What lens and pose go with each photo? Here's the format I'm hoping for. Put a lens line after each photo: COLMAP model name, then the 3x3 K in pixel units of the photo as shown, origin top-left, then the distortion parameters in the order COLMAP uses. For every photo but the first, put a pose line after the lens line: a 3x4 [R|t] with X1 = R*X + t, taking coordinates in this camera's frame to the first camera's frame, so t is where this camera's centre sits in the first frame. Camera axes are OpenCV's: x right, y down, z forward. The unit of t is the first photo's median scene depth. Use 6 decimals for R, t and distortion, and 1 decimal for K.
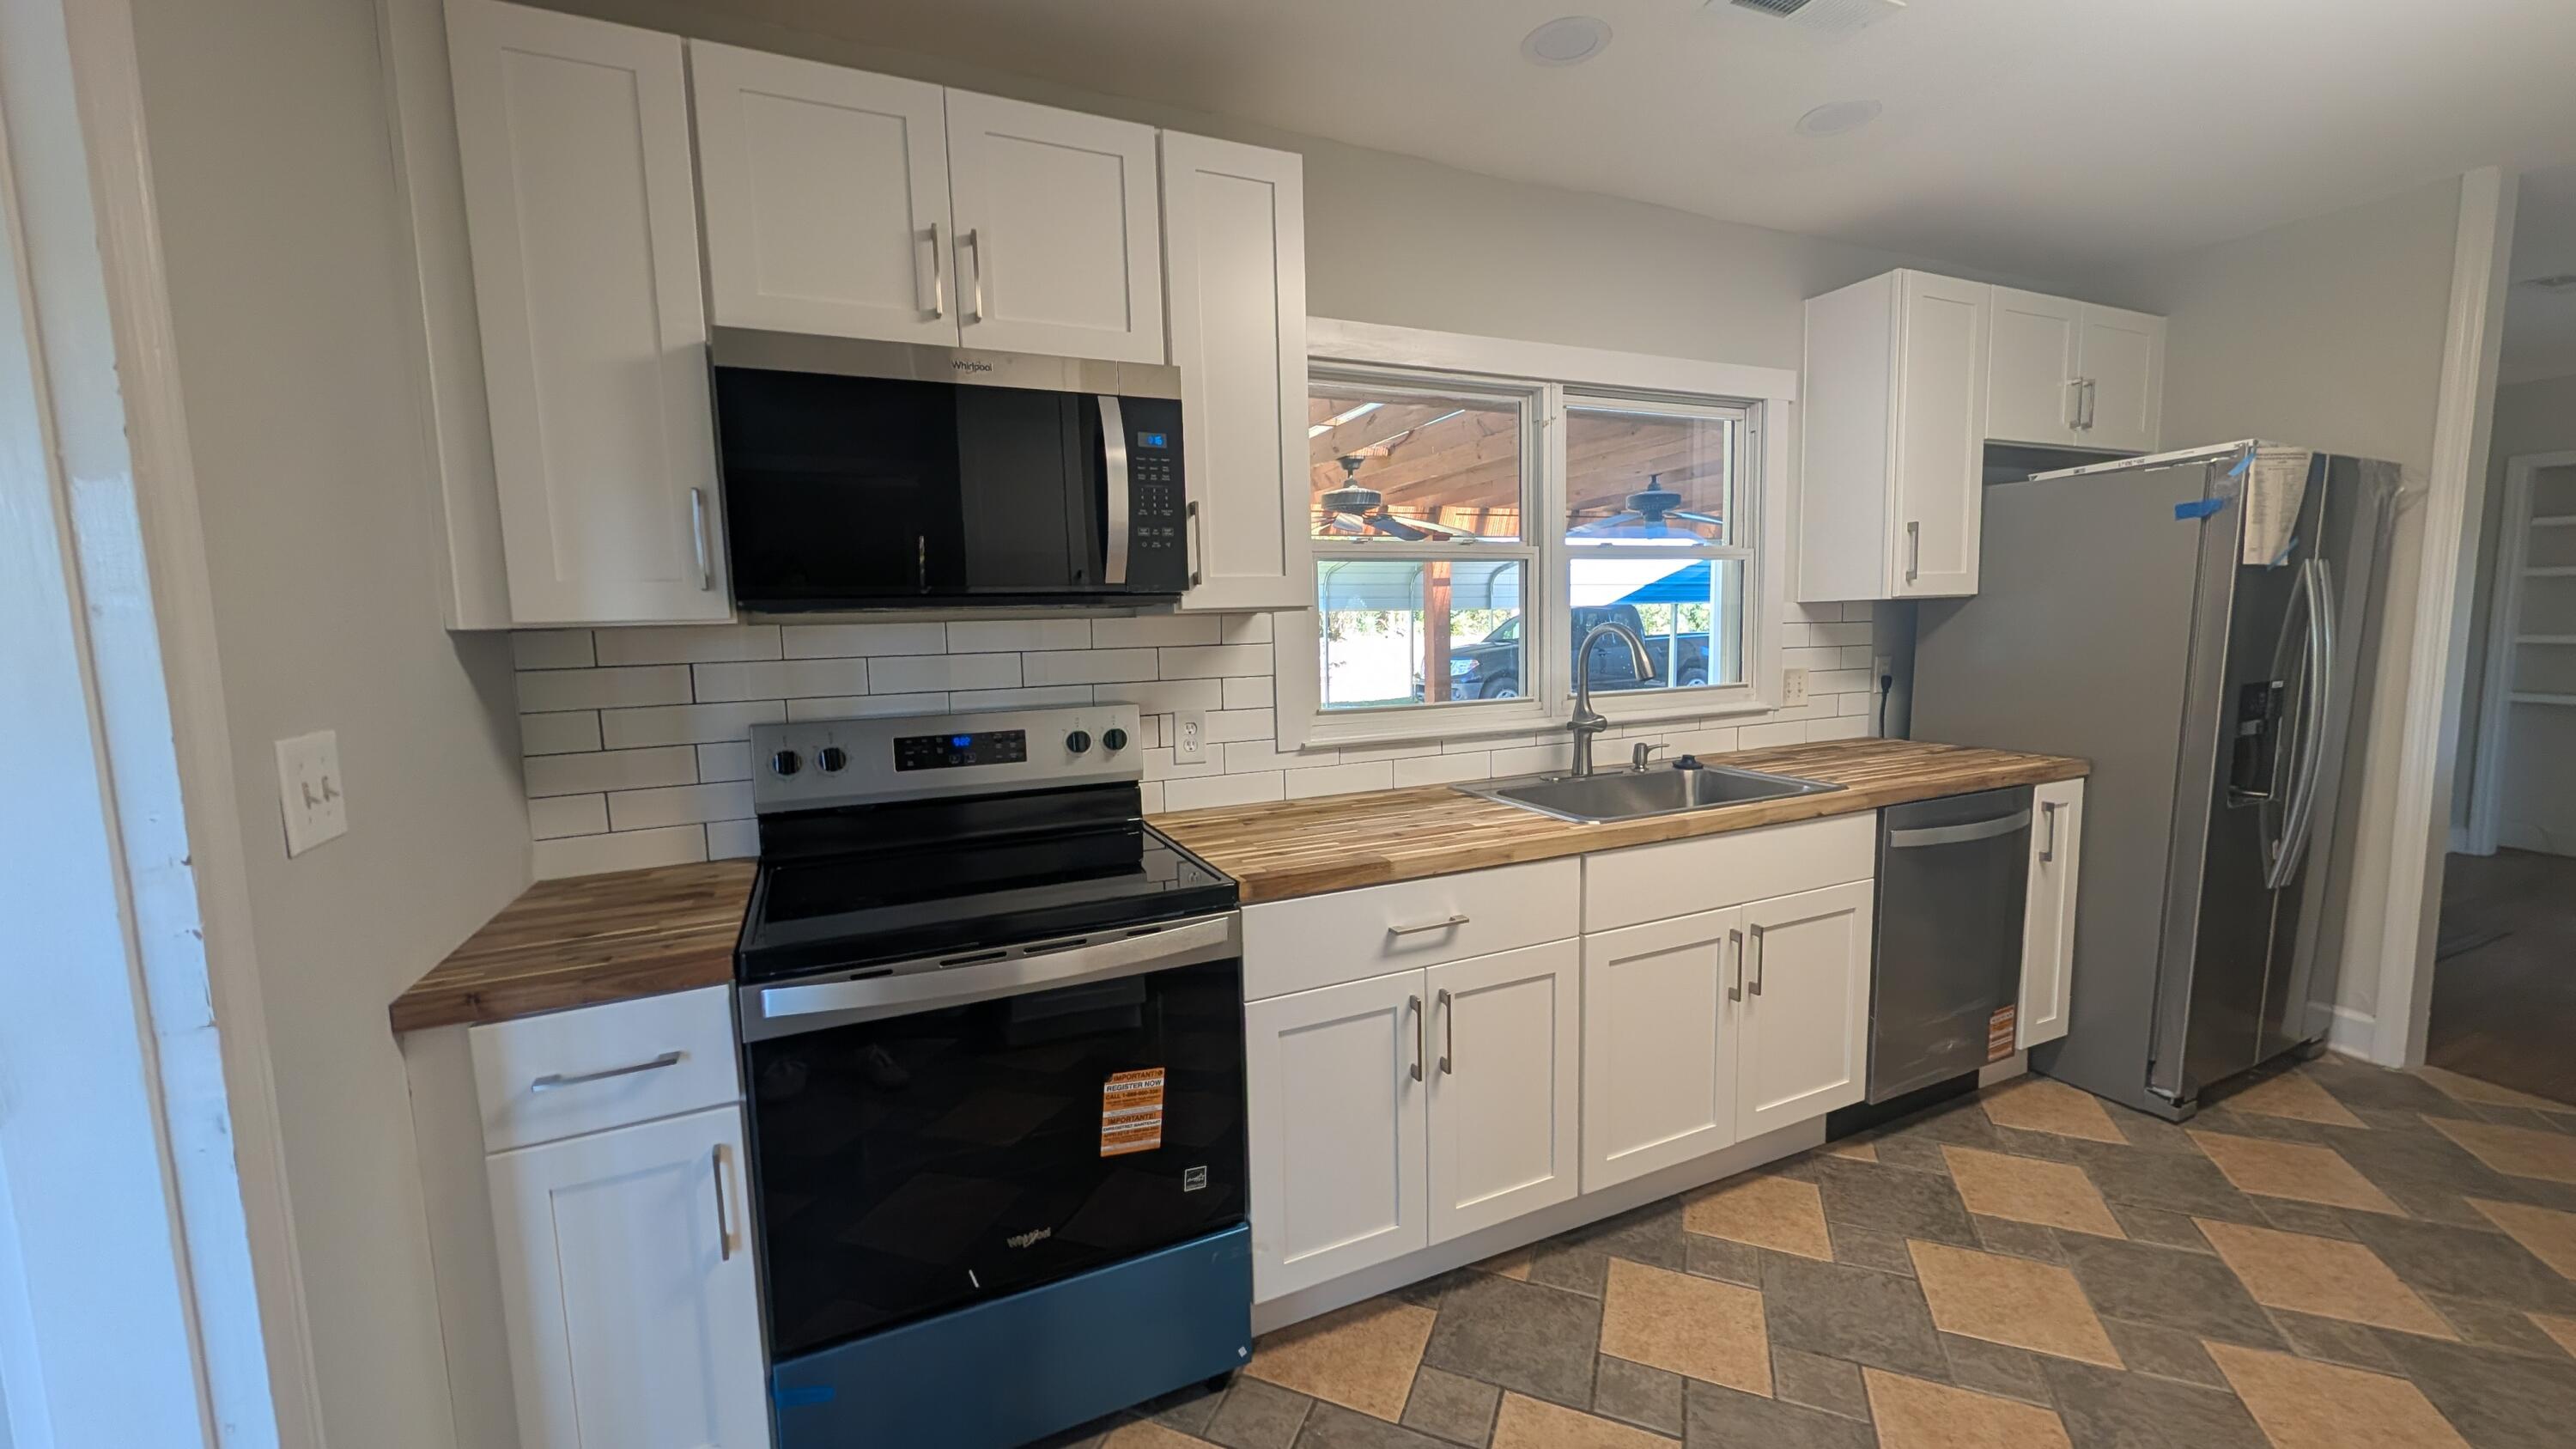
lens RADIAL K [[993.0, 0, 1273.5], [0, 993.0, 721.1], [0, 0, 1]] dist [0.000803, 0.000851]
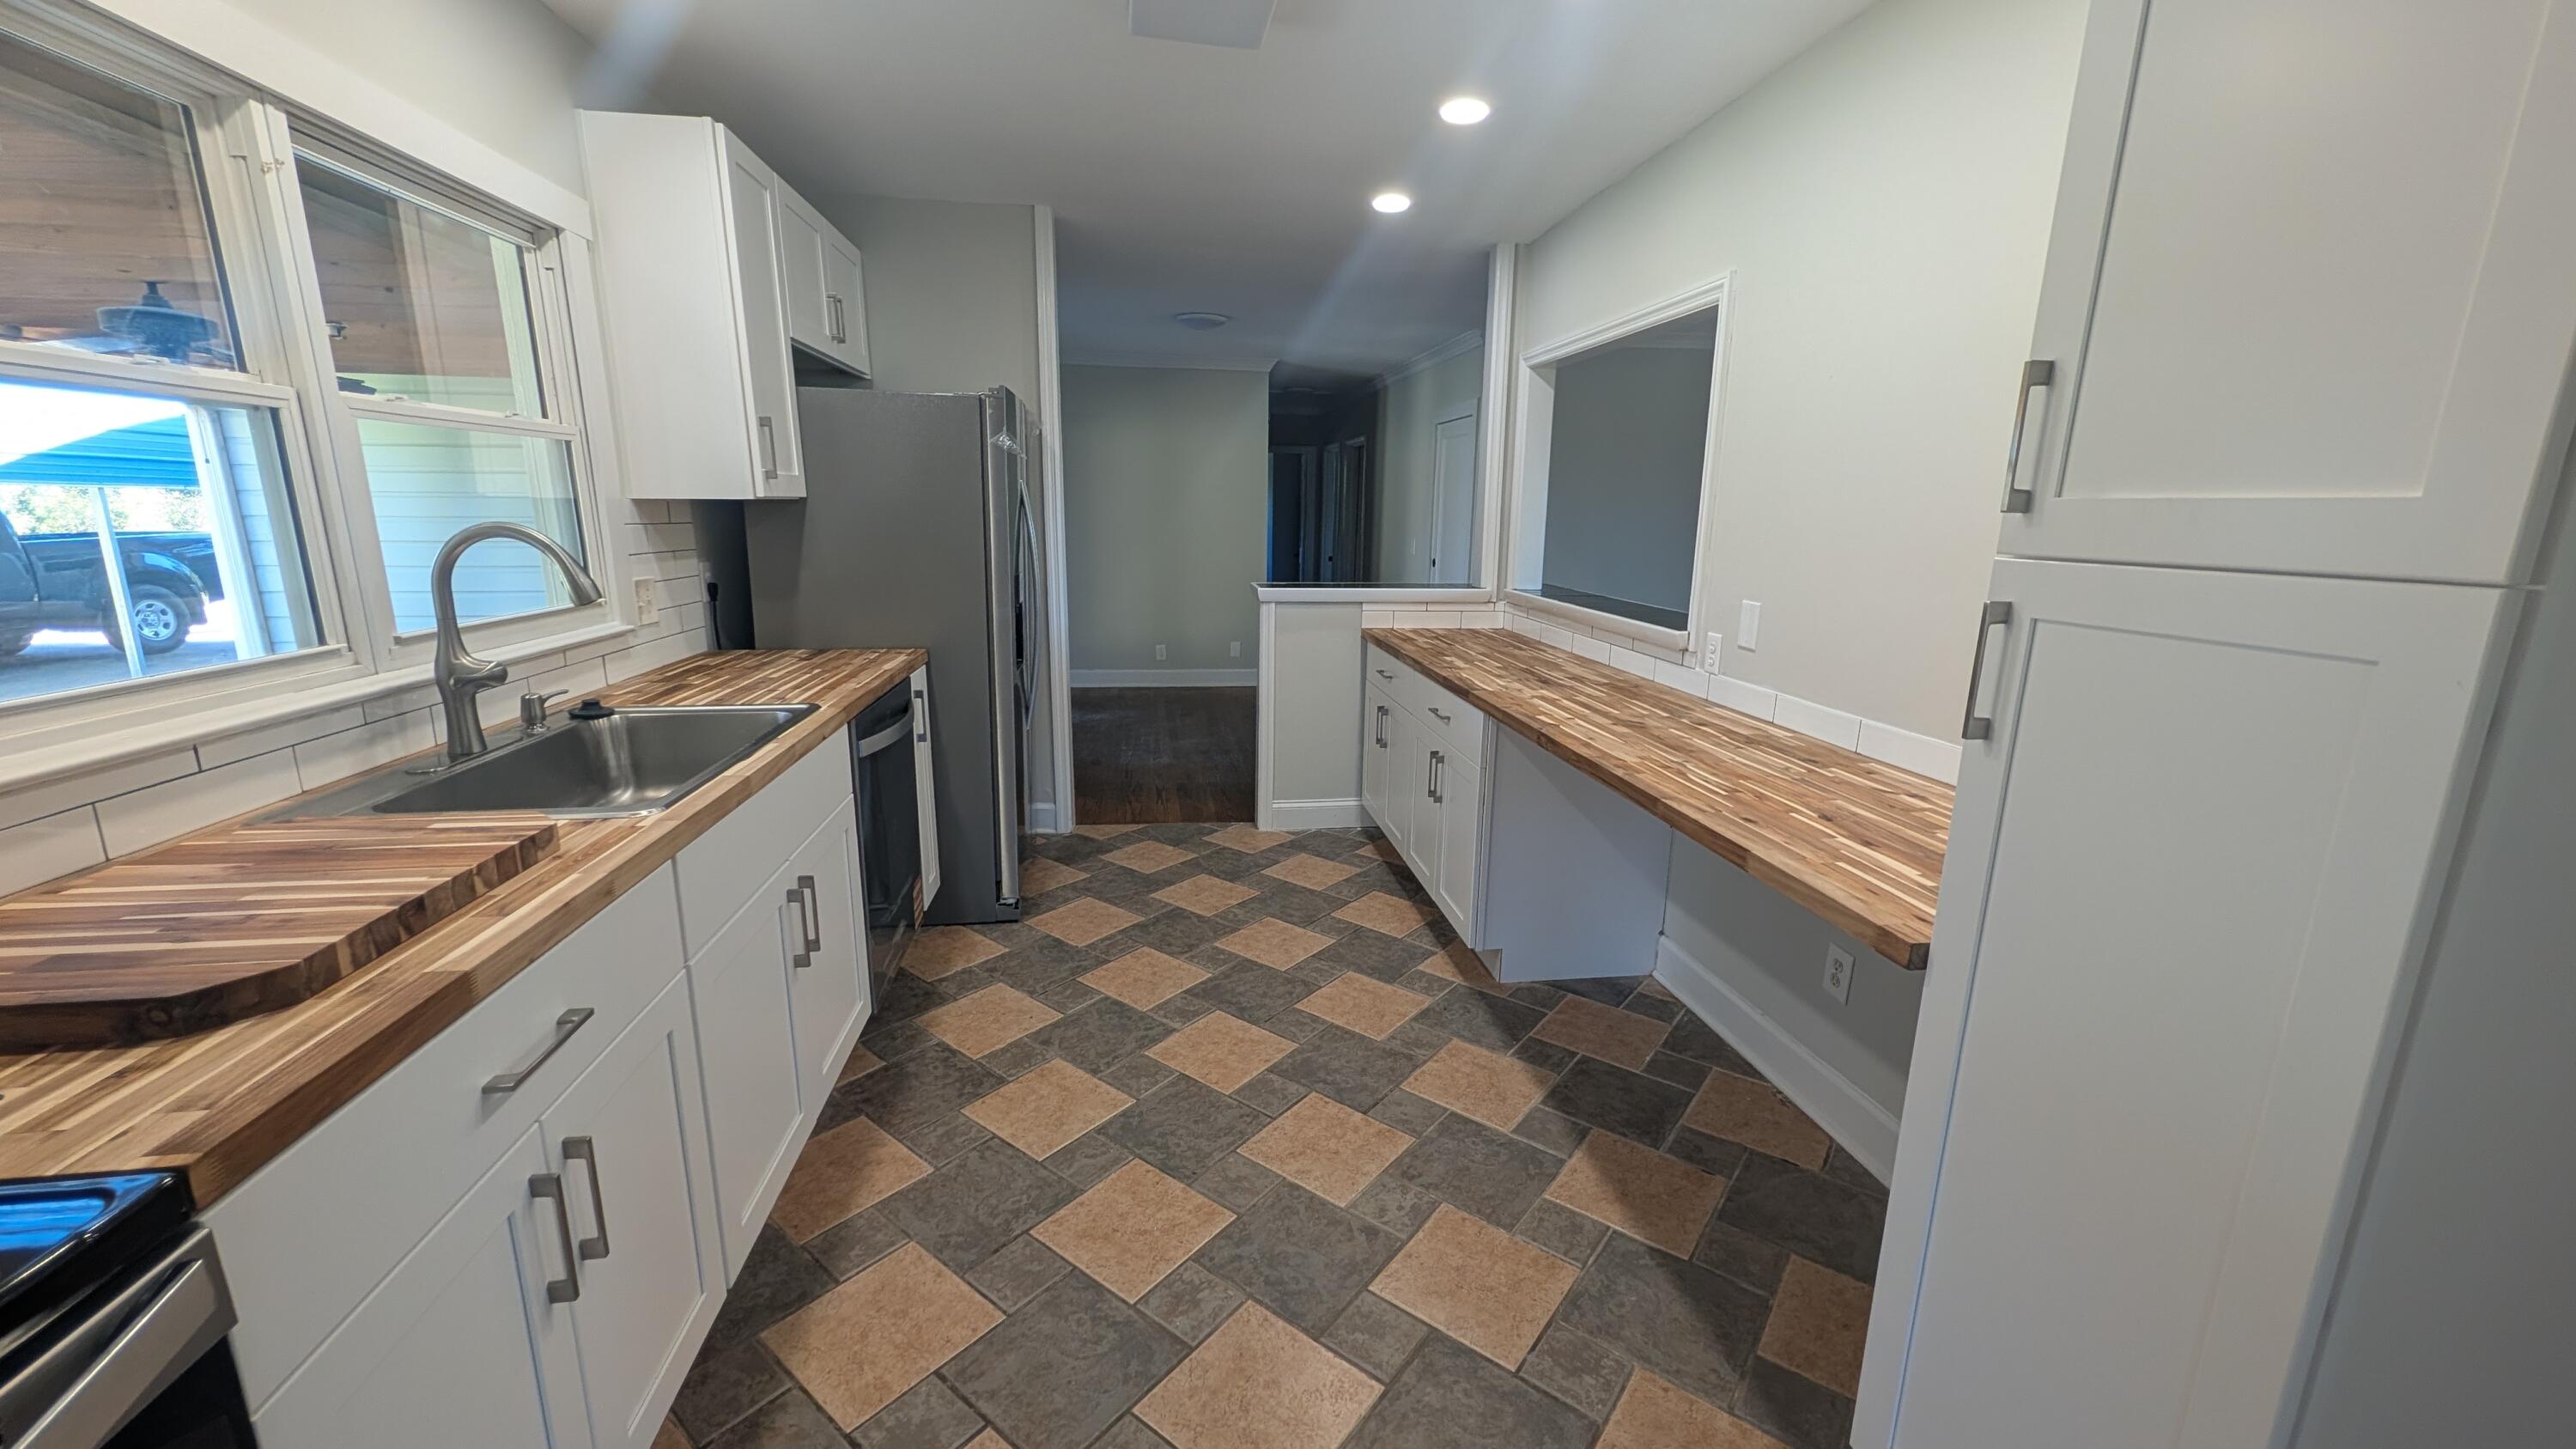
lens RADIAL K [[993.0, 0, 1306.4], [0, 993.0, 721.1], [0, 0, 1]] dist [0.000803, 0.000851]
pose [[0.259206, -0.179400, 0.949014, -0.209686], [0.083183, 0.983093, 0.163122, -0.036135], [-0.962233, 0.036660, 0.269747, 0.339437]]
